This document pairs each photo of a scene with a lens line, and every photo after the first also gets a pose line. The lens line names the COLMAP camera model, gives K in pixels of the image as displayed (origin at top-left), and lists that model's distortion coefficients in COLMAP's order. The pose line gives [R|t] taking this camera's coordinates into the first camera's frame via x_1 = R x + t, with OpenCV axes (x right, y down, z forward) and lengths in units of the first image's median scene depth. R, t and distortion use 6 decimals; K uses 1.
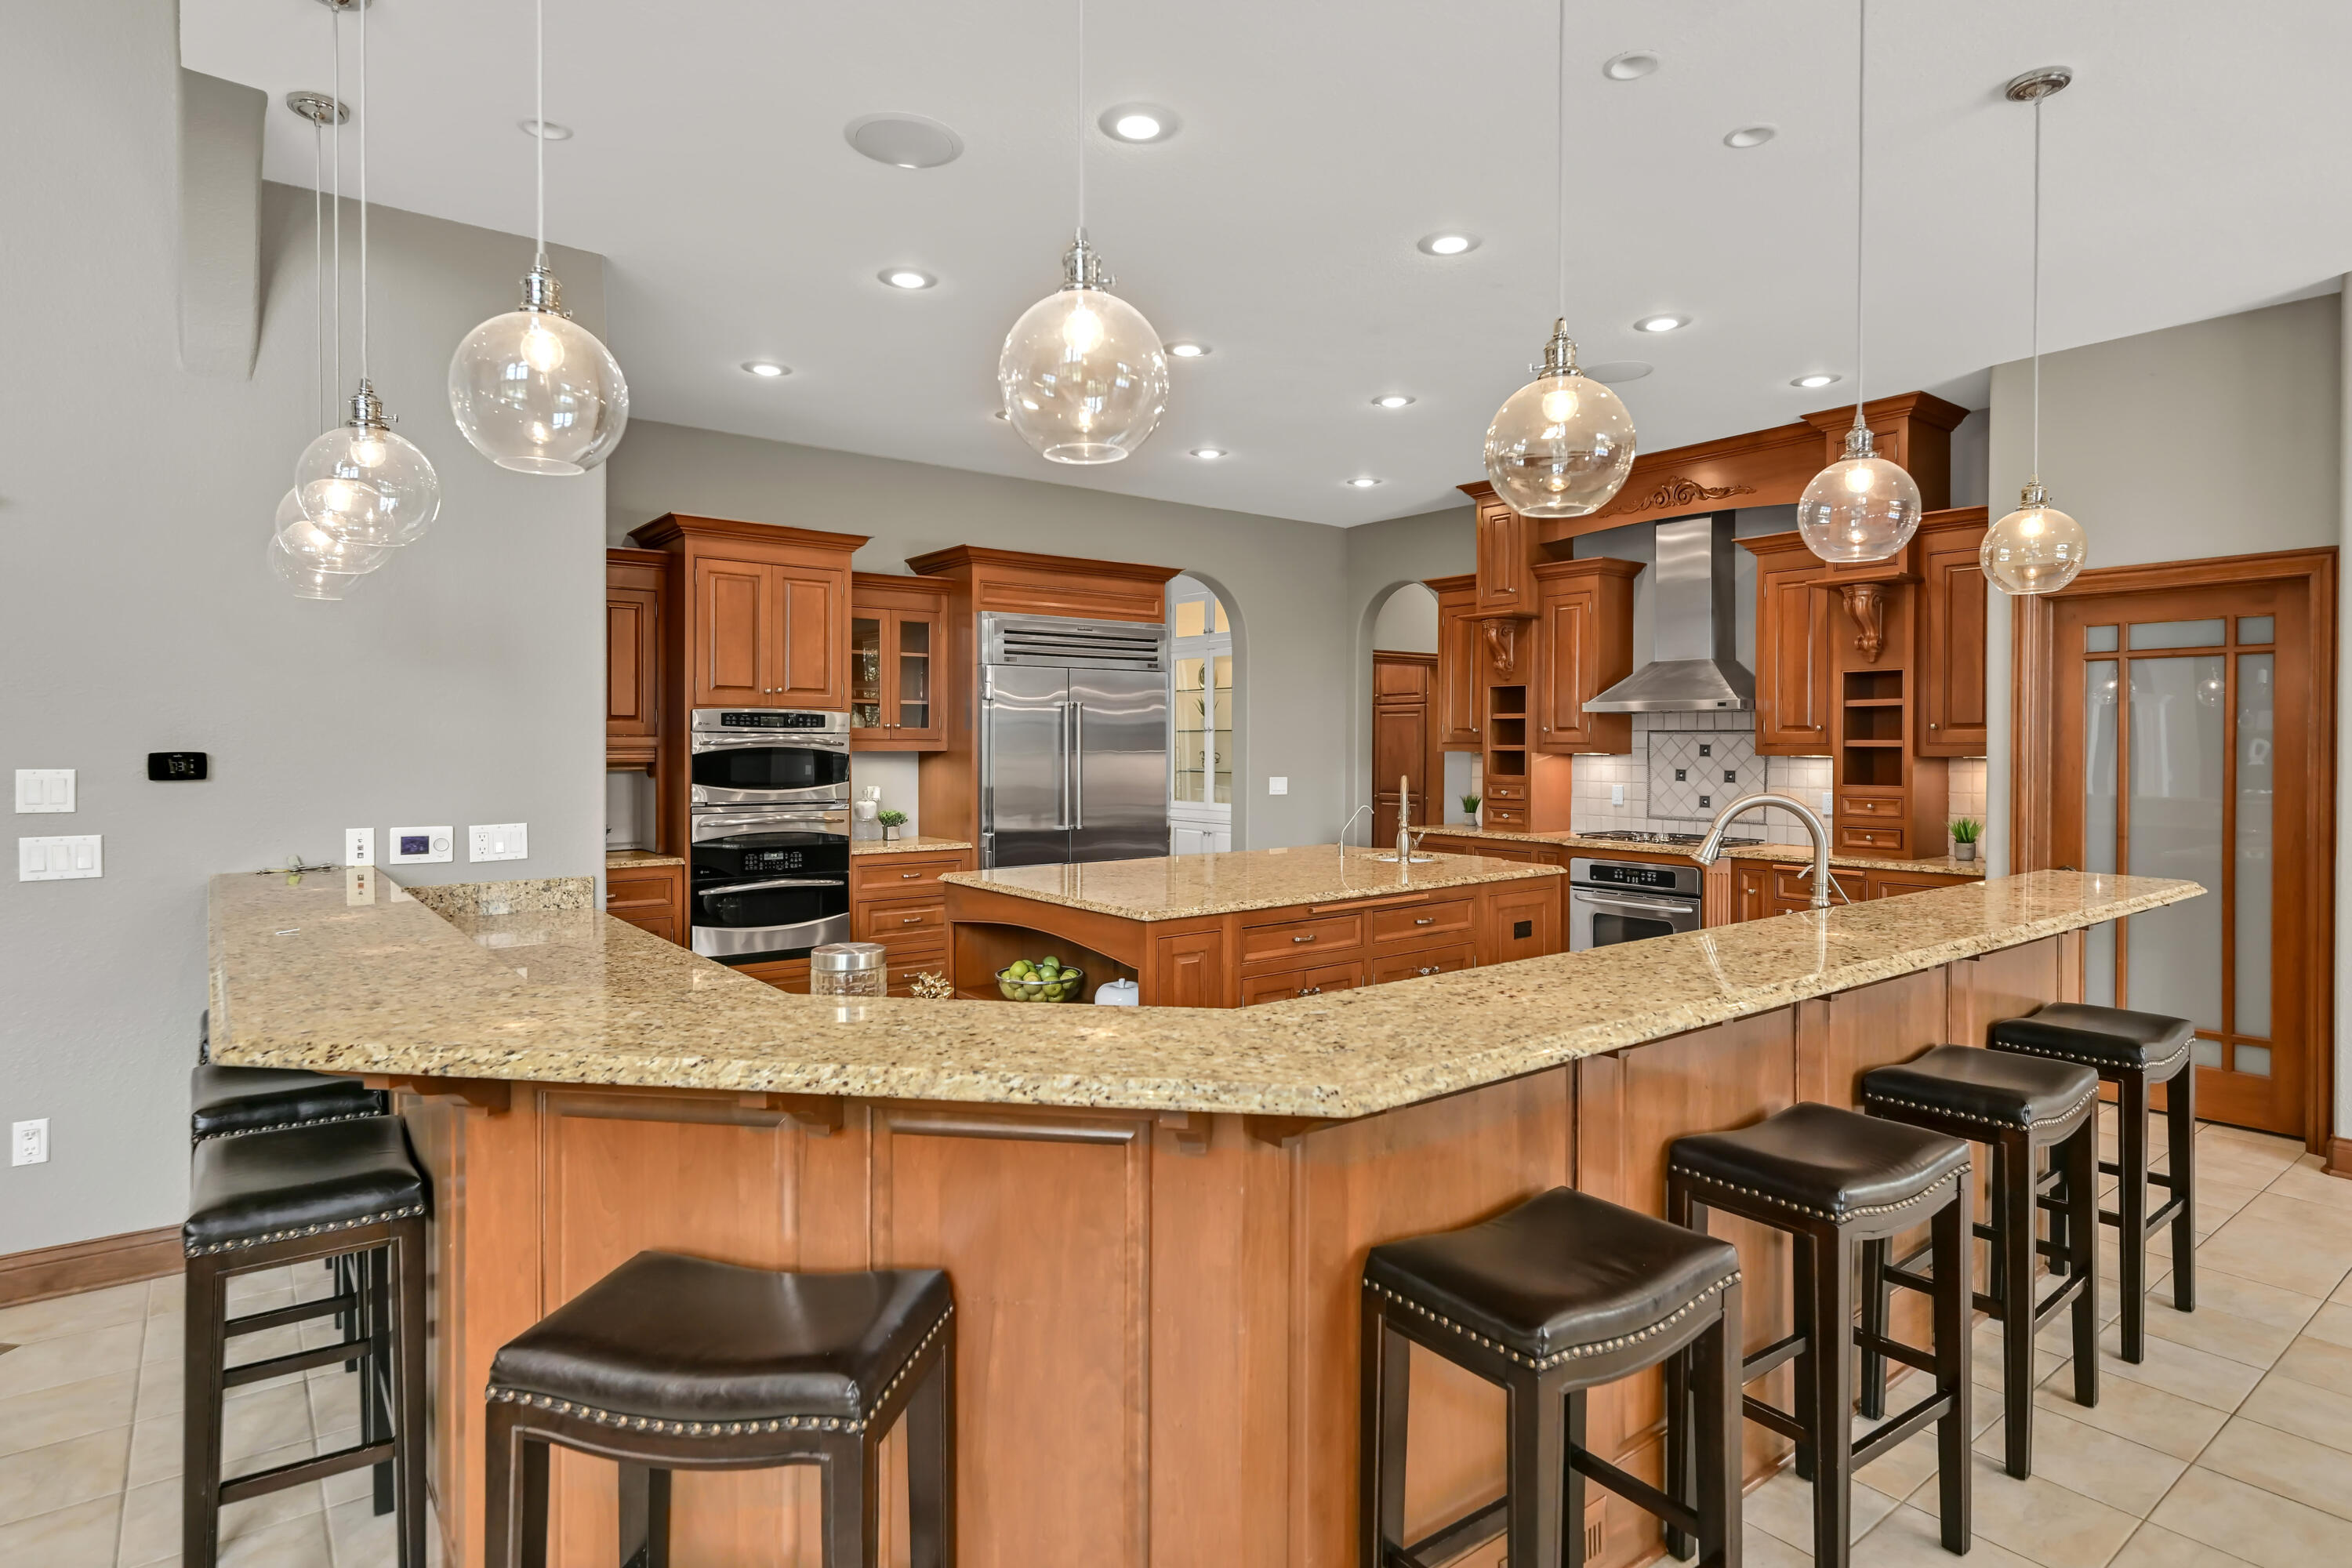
lens RADIAL K [[1252.9, 0, 1182.5], [0, 1252.9, 750.2], [0, 0, 1]] dist [-0.001483, -0.000803]
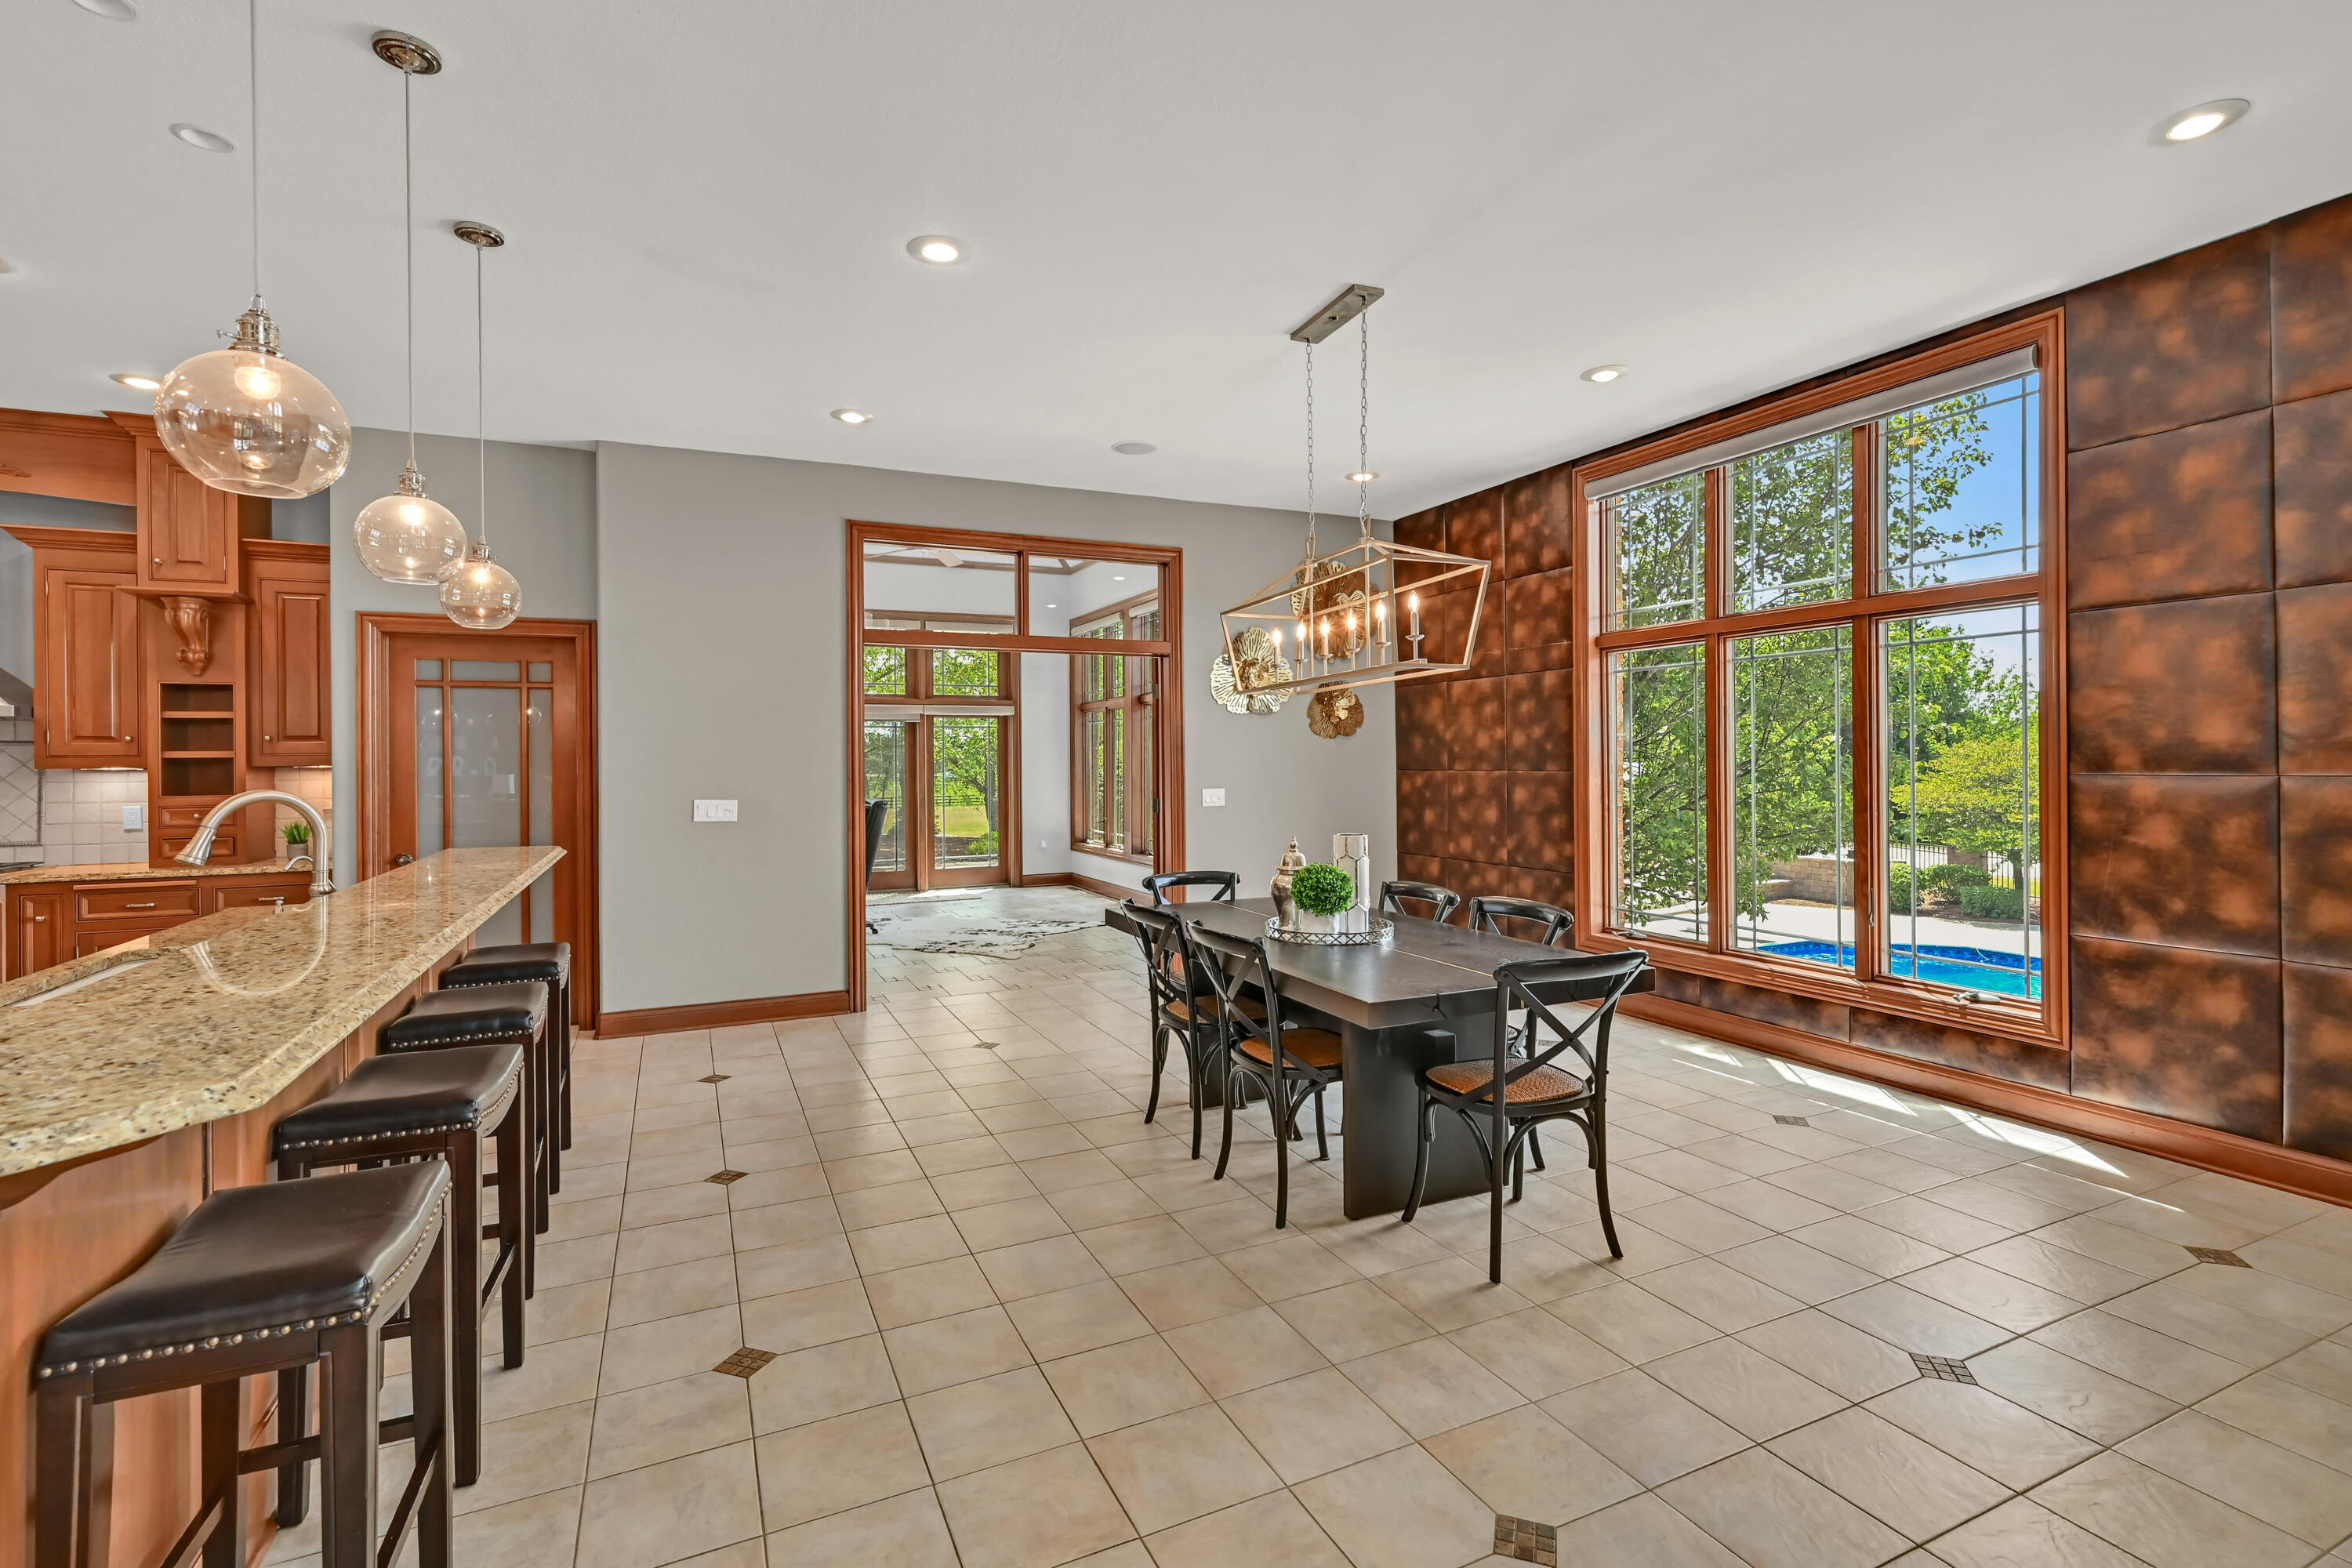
lens RADIAL K [[1040.4, 0, 1177.9], [0, 1040.4, 759.4], [0, 0, 1]] dist [-0.000528, 0.000061]
pose [[0.214503, -0.003285, 0.976718, -0.108495], [0.014570, 0.999894, 0.000163, 0.010284], [-0.976615, 0.014196, 0.214528, 0.038050]]
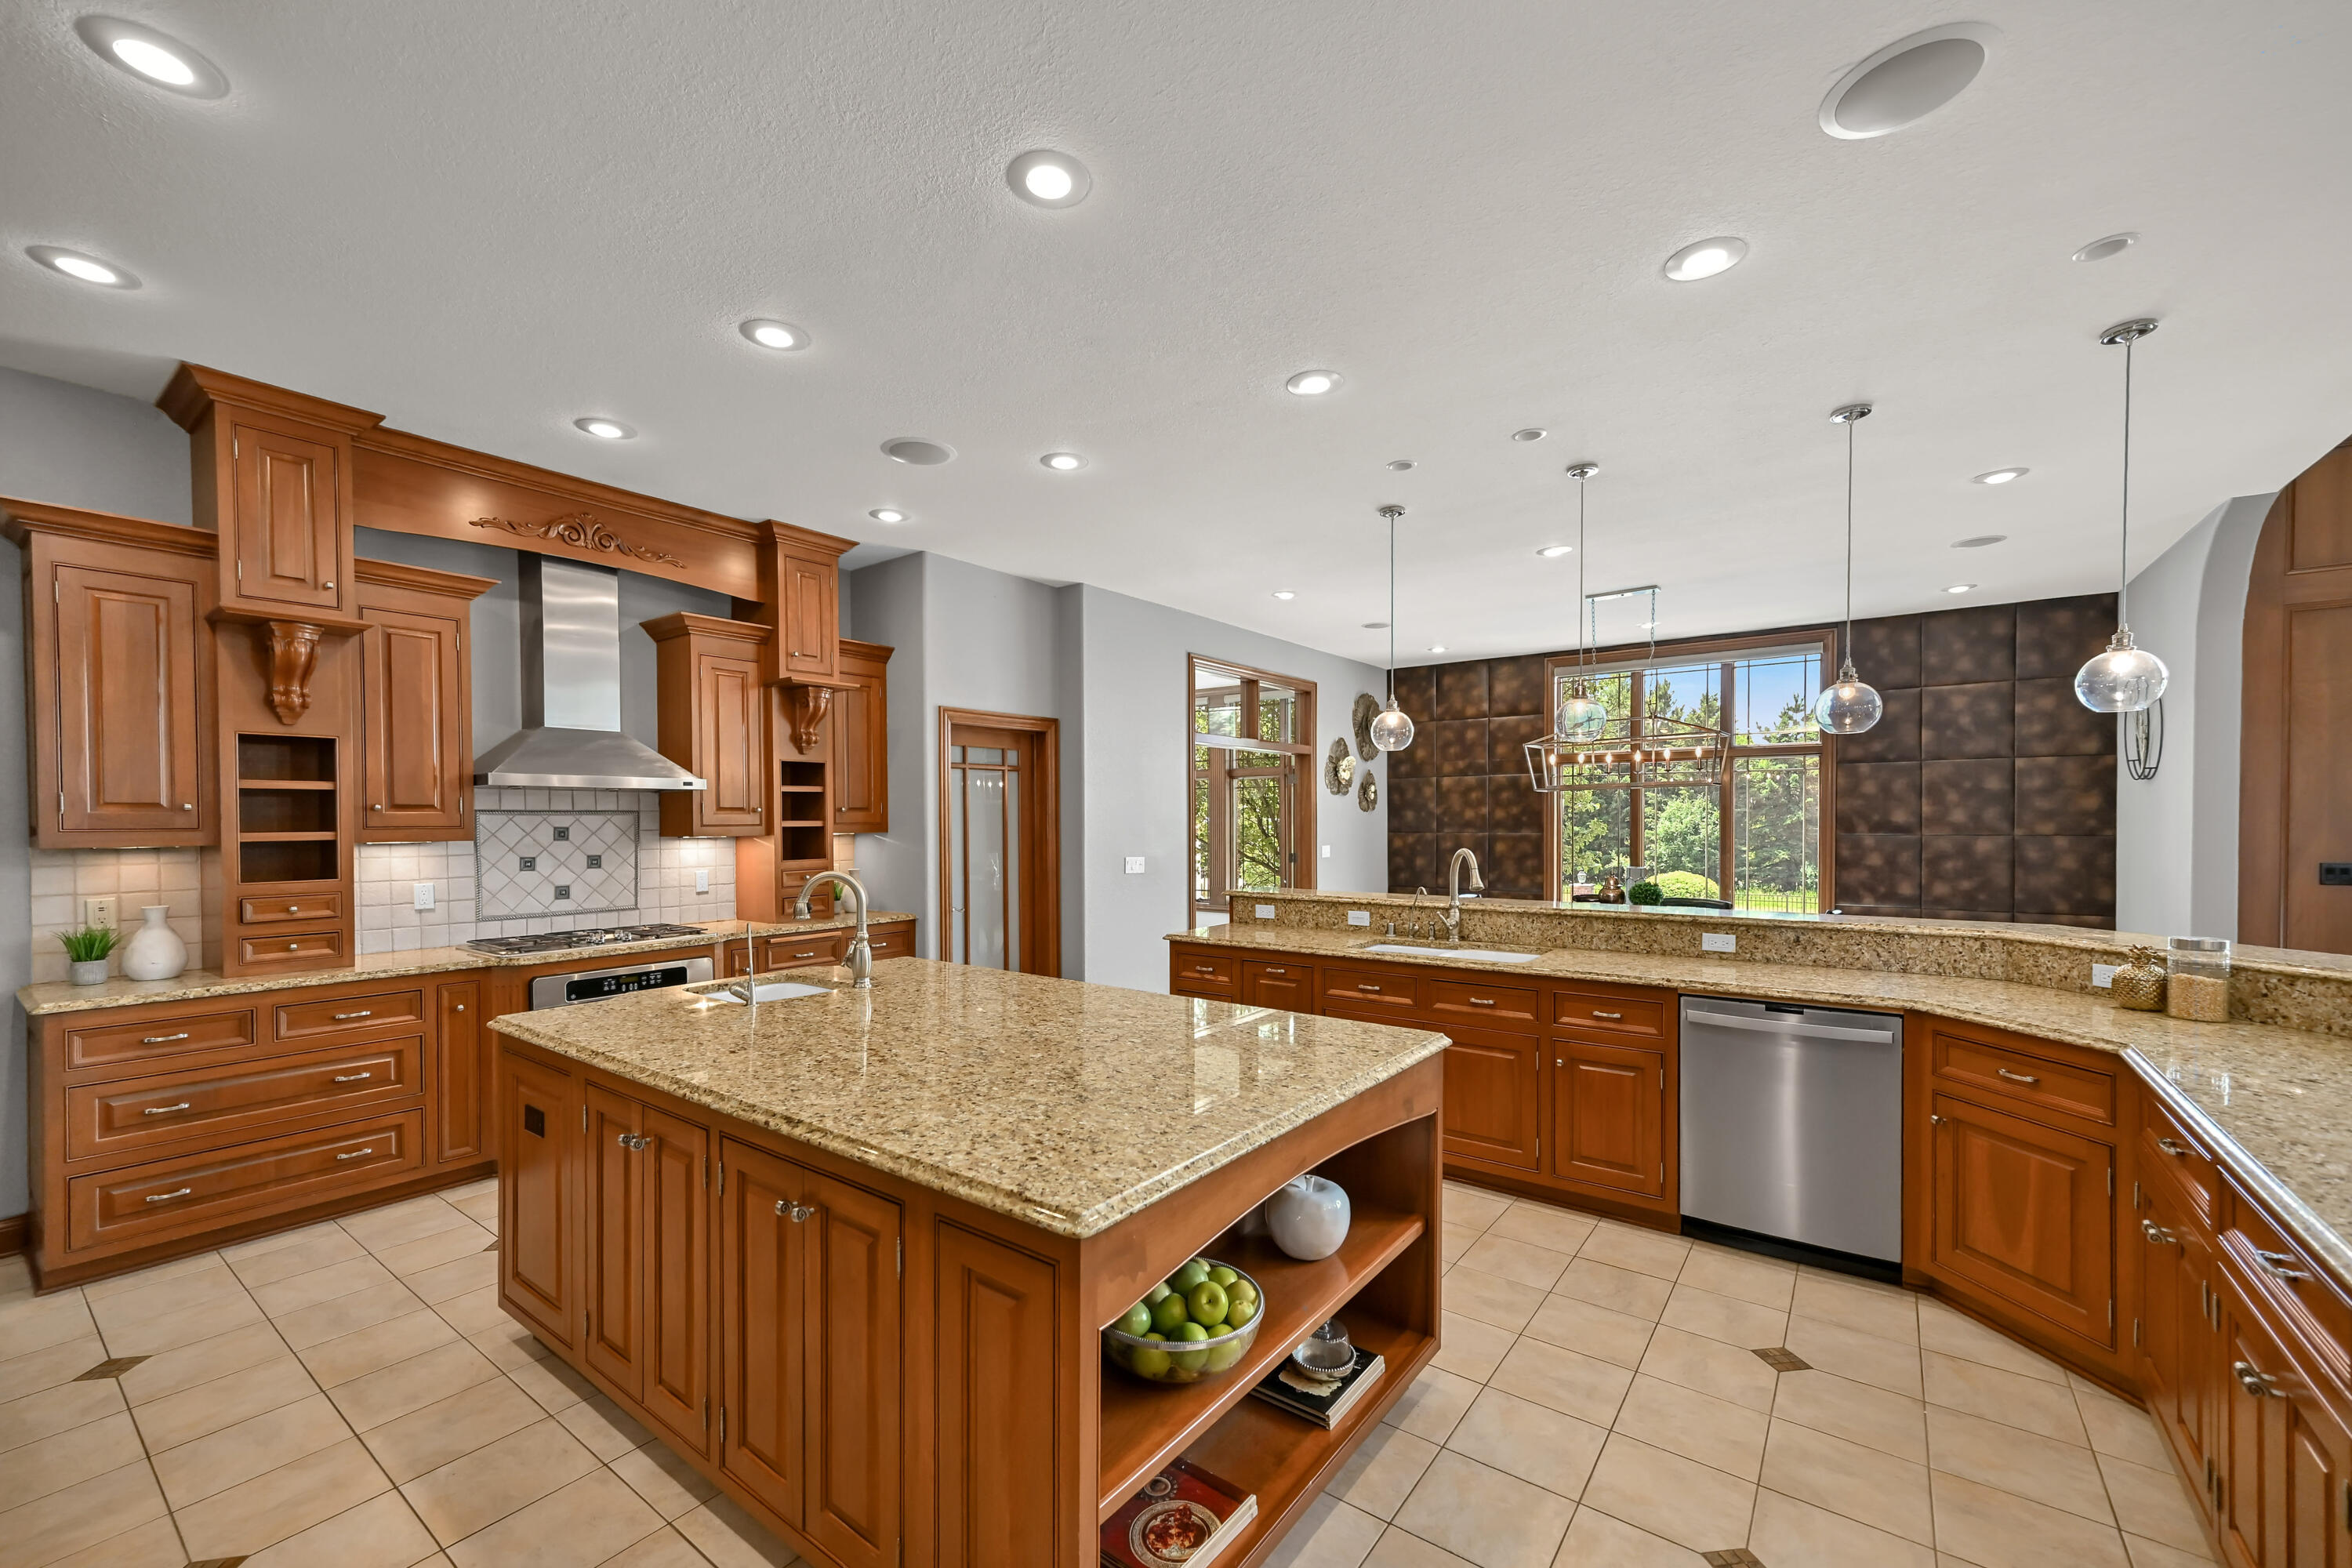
lens RADIAL K [[944.6, 0, 1169.4], [0, 944.6, 831.9], [0, 0, 1]] dist [0.004682, 0.000054]
pose [[-0.269568, -0.015143, 0.962862, -0.401340], [0.010176, 0.999776, 0.018572, -0.011009], [-0.962928, 0.014804, -0.269354, 0.929526]]
